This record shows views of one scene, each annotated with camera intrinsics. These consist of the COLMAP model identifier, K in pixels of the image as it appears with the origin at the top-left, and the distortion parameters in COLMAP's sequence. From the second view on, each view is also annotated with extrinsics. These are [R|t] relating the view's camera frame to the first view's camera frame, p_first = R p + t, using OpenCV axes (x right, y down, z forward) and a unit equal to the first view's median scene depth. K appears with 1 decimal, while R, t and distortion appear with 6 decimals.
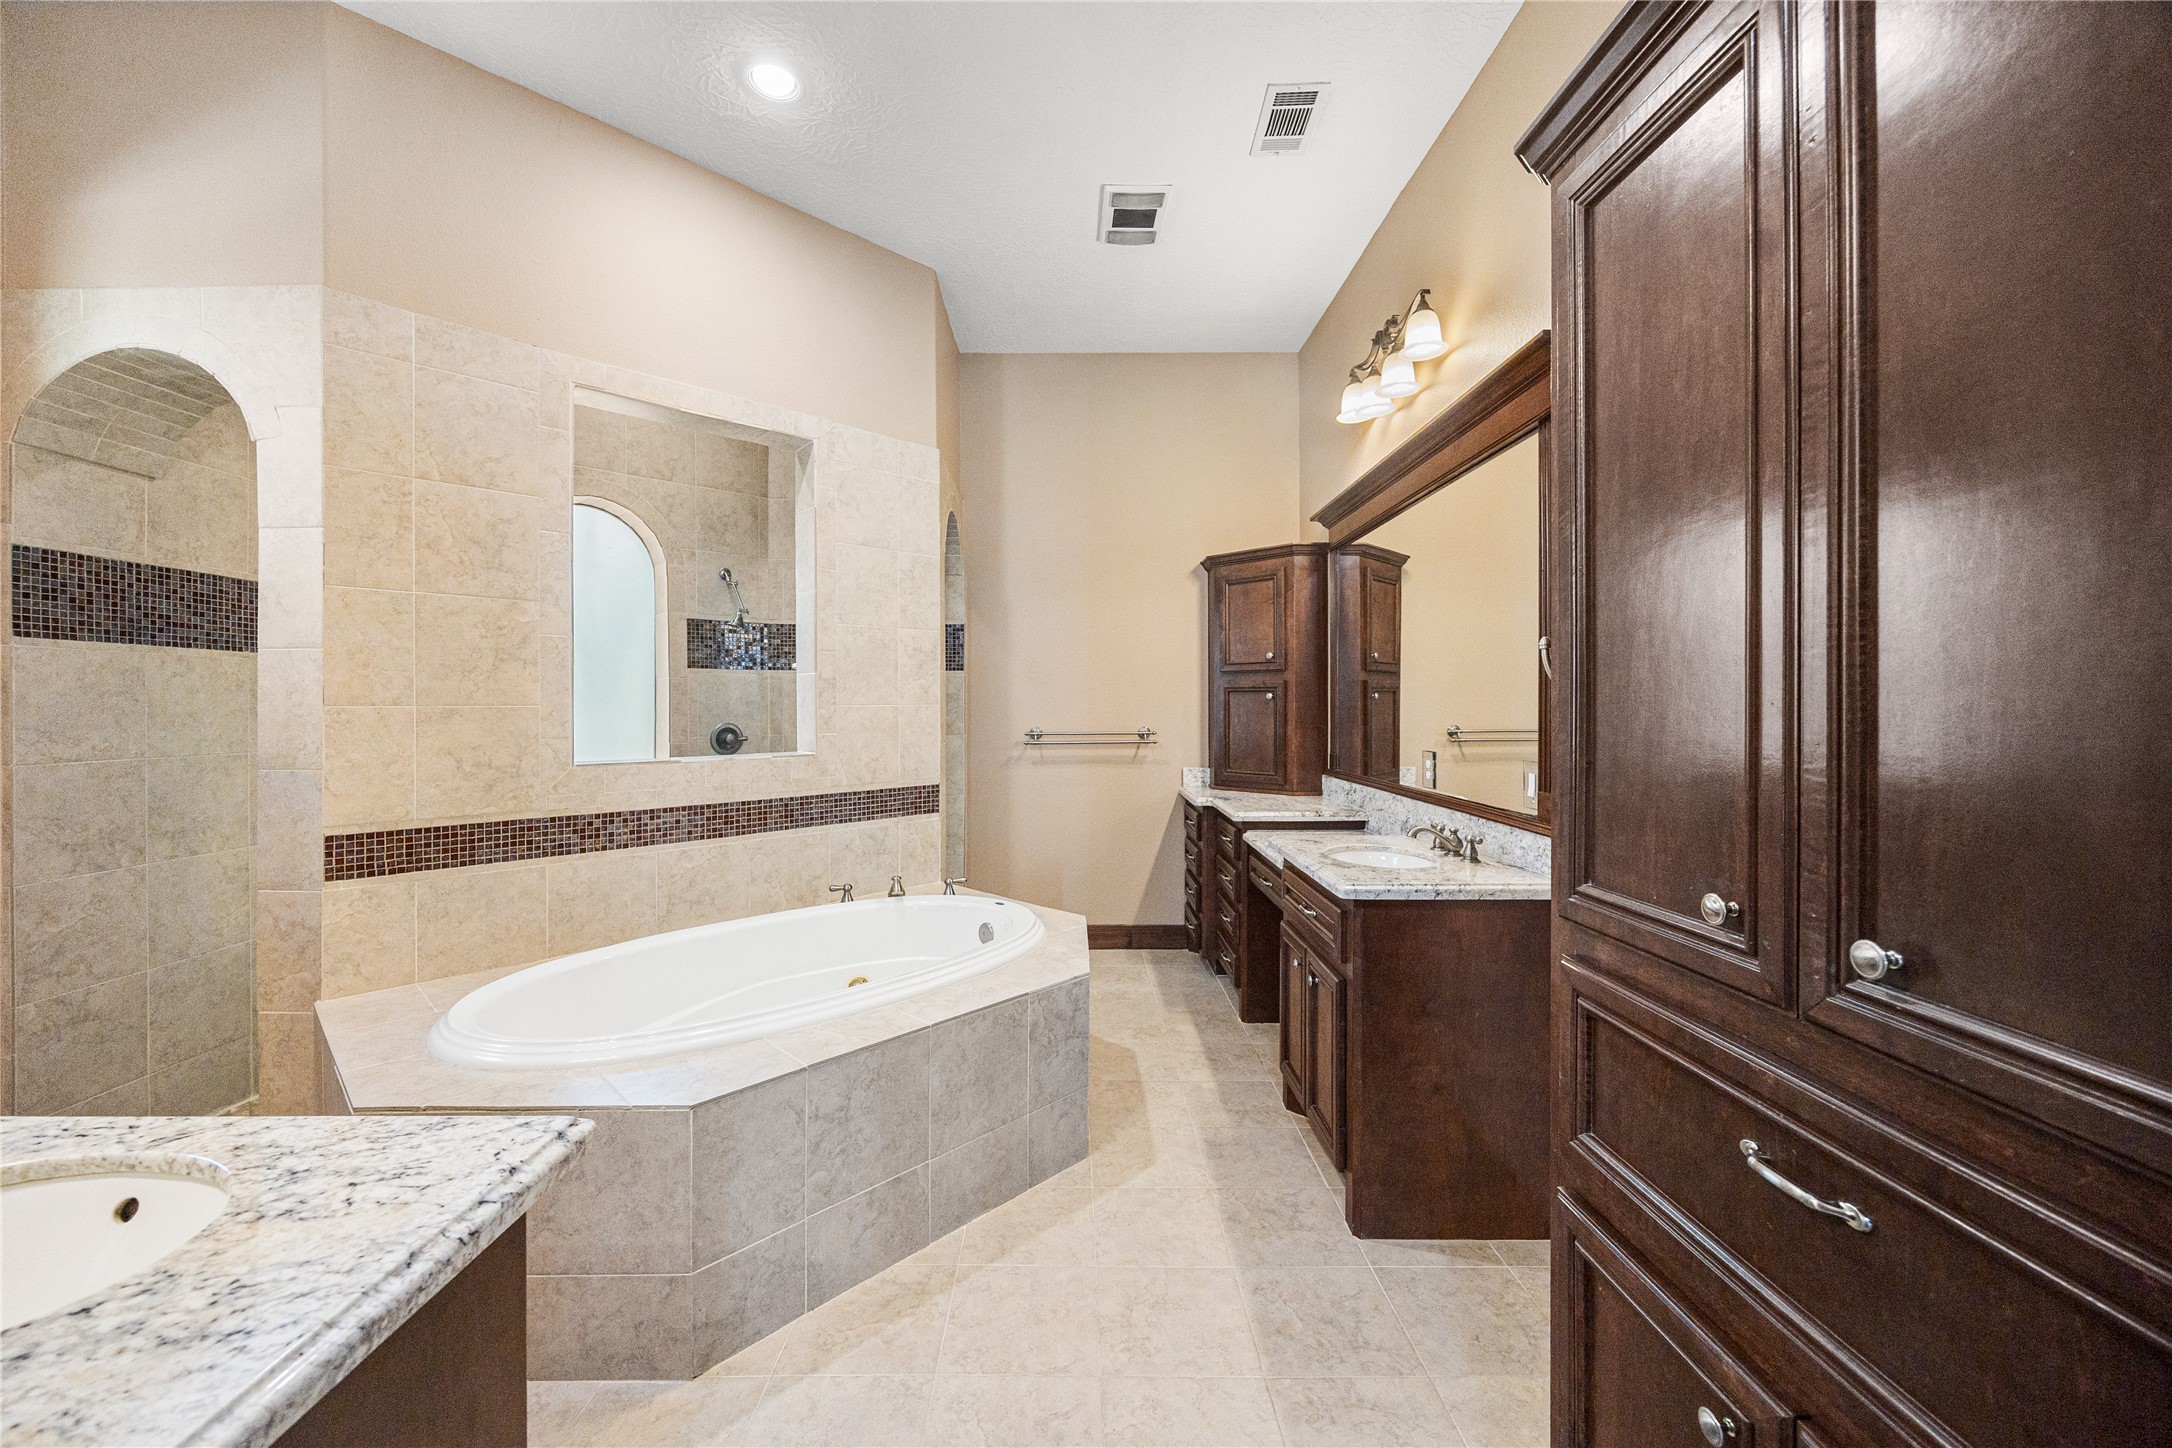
lens RADIAL K [[839.8, 0, 1083.4], [0, 839.8, 713.1], [0, 0, 1]] dist [-0.002264, 0.000007]
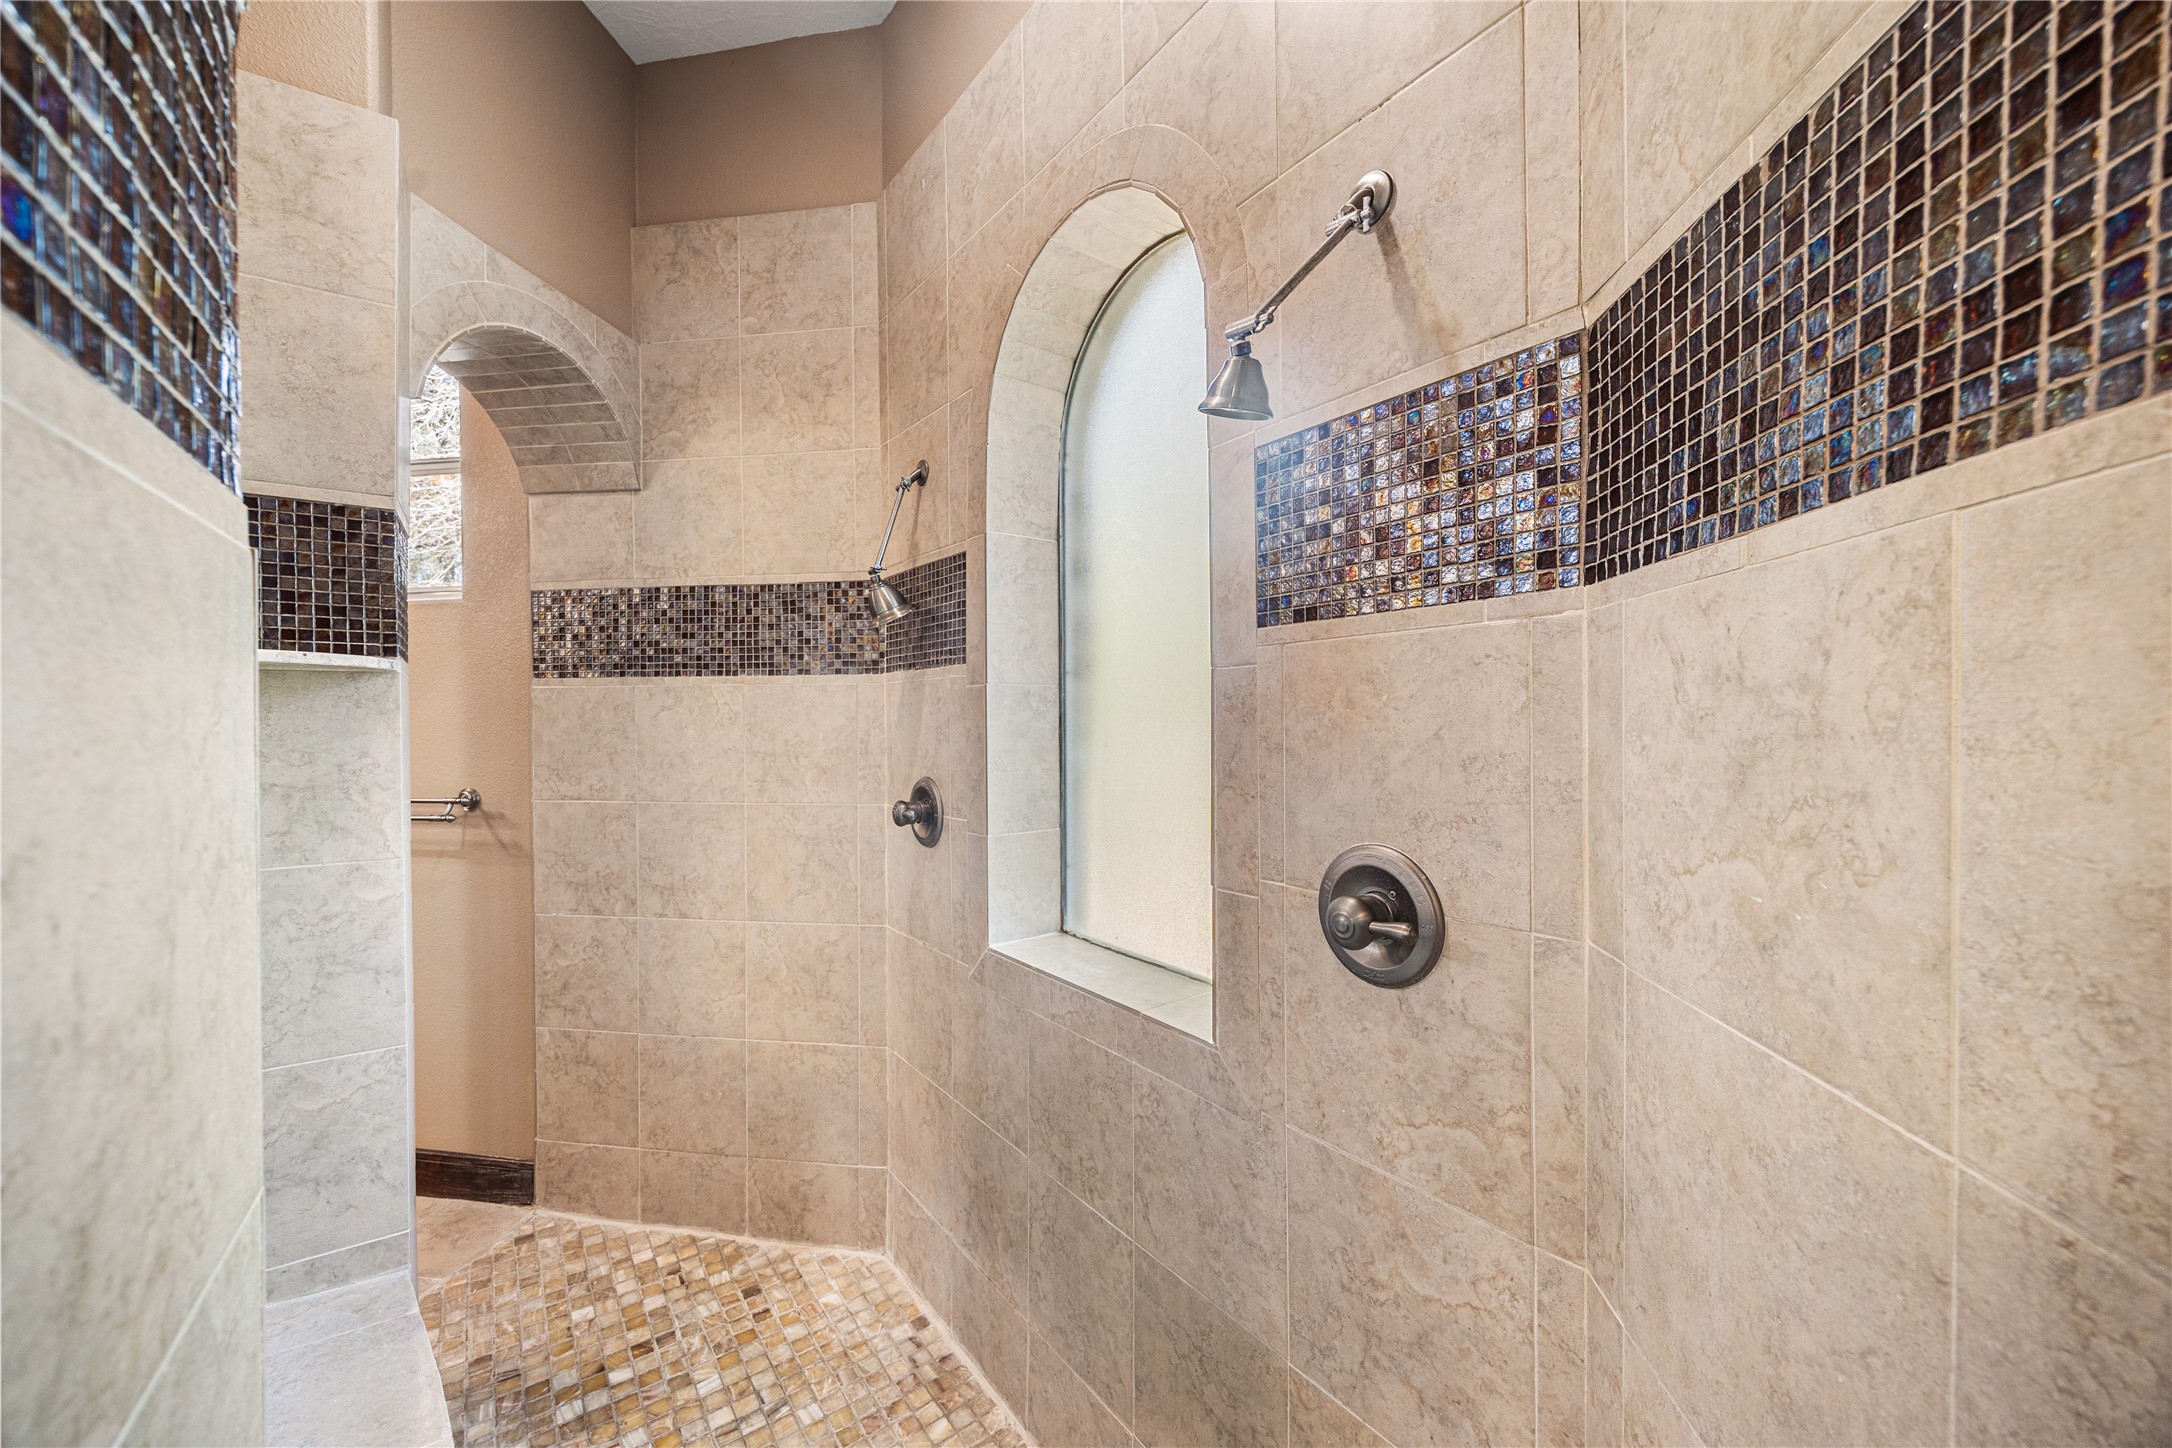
lens RADIAL K [[839.8, 0, 1086.2], [0, 839.8, 729.8], [0, 0, 1]] dist [-0.002264, 0.000007]
pose [[-0.172421, 0.015045, -0.984908, -0.304301], [-0.002927, 0.999871, 0.015786, -0.039314], [0.985019, 0.005604, -0.172355, 1.623482]]
